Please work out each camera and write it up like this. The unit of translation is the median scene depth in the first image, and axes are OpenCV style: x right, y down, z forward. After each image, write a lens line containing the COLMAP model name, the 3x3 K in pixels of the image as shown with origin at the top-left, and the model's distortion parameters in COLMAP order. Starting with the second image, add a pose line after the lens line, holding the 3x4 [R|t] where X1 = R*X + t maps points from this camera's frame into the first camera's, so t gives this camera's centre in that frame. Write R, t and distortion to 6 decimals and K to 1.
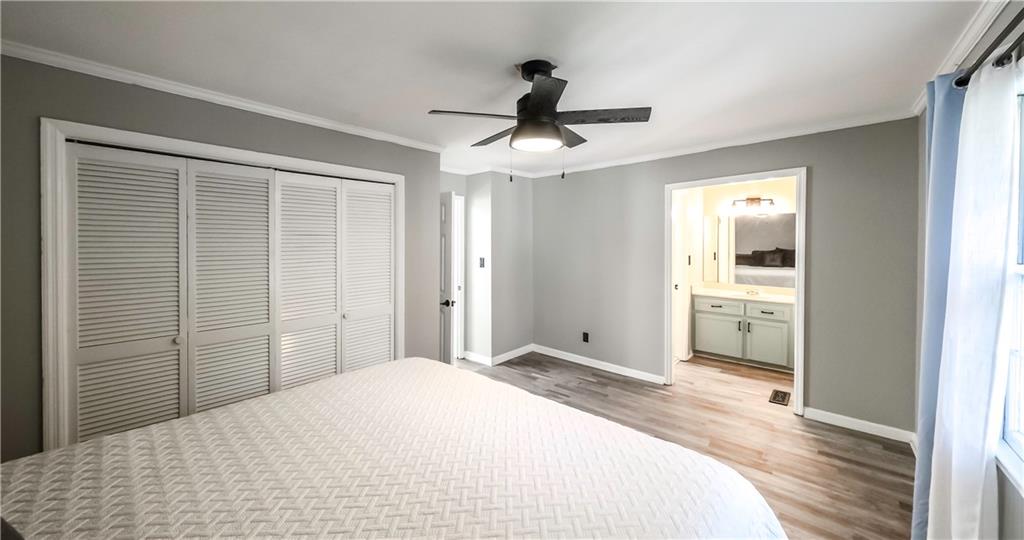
lens RADIAL K [[362.4, 0, 514.9], [0, 362.4, 244.7], [0, 0, 1]] dist [0.001150, -0.000093]
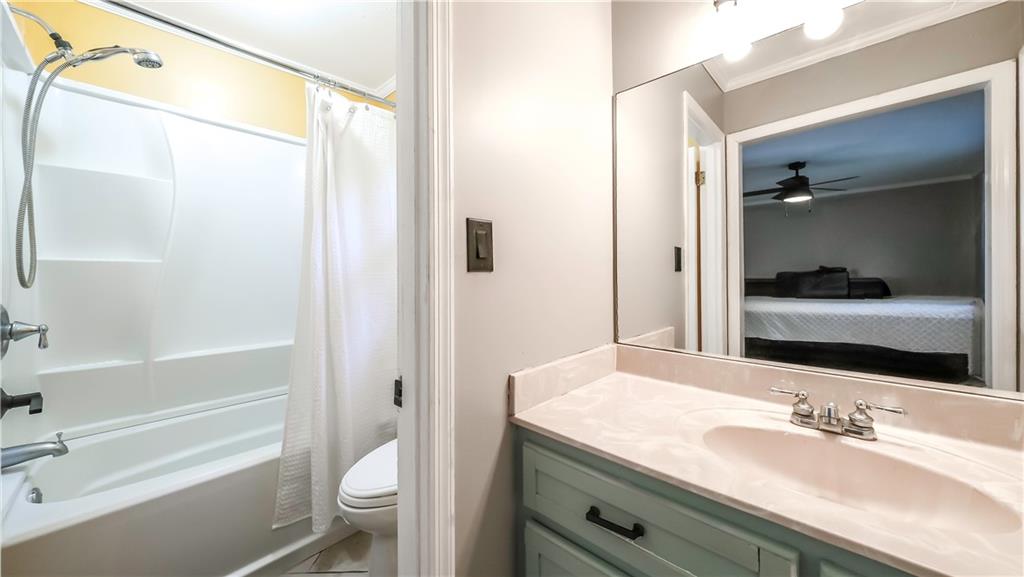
lens RADIAL K [[357.3, 0, 508.3], [0, 357.3, 275.4], [0, 0, 1]] dist [-0.000439, 0.000086]
pose [[0.998879, -0.001246, -0.047319, 0.539066], [0.000624, 0.999913, -0.013167, 0.064955], [0.047331, 0.013123, 0.998793, 0.875629]]
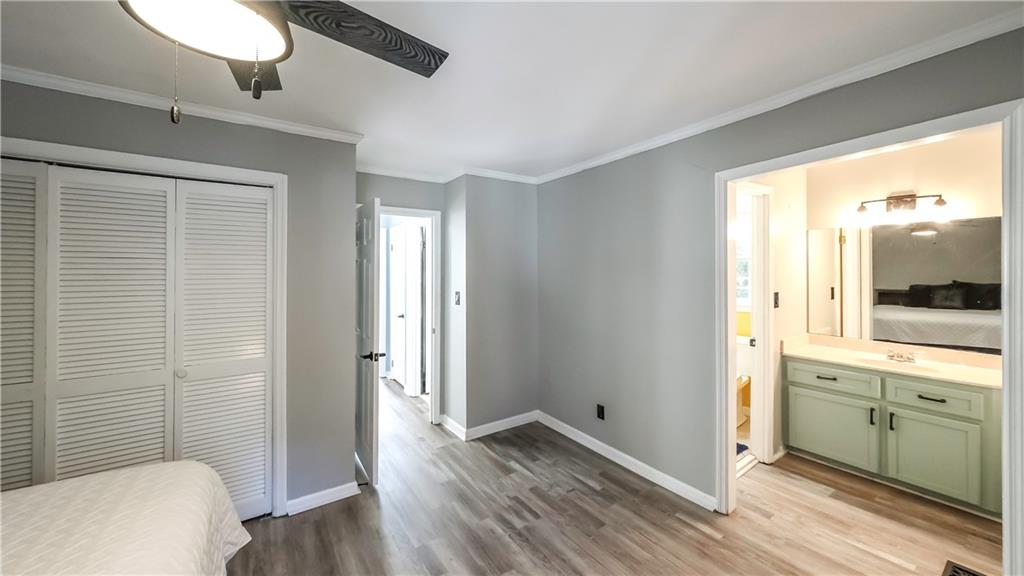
lens RADIAL K [[373.7, 0, 517.0], [0, 373.7, 271.3], [0, 0, 1]] dist [0.000528, 0.000370]
pose [[0.971557, -0.001215, -0.236803, 0.215762], [-0.001817, 0.999919, -0.012584, 0.003277], [0.236799, 0.012656, 0.971476, 0.292405]]
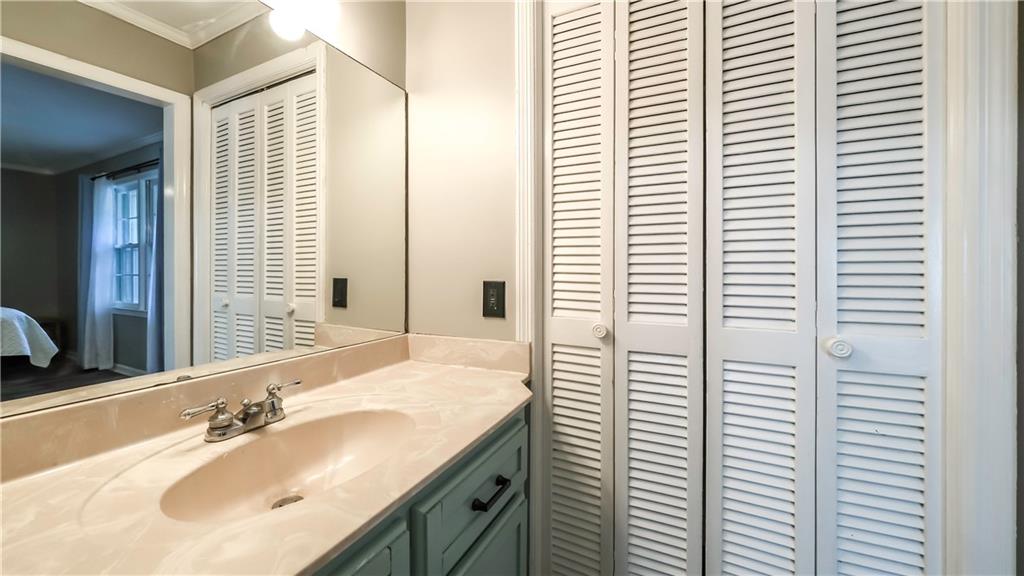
lens RADIAL K [[354.9, 0, 508.1], [0, 354.9, 273.3], [0, 0, 1]] dist [0.000658, 0.000075]
pose [[-0.214821, -0.002207, 0.976651, 0.496451], [0.006990, 0.999968, 0.003797, 0.067460], [-0.976628, 0.007642, -0.214799, 0.992149]]
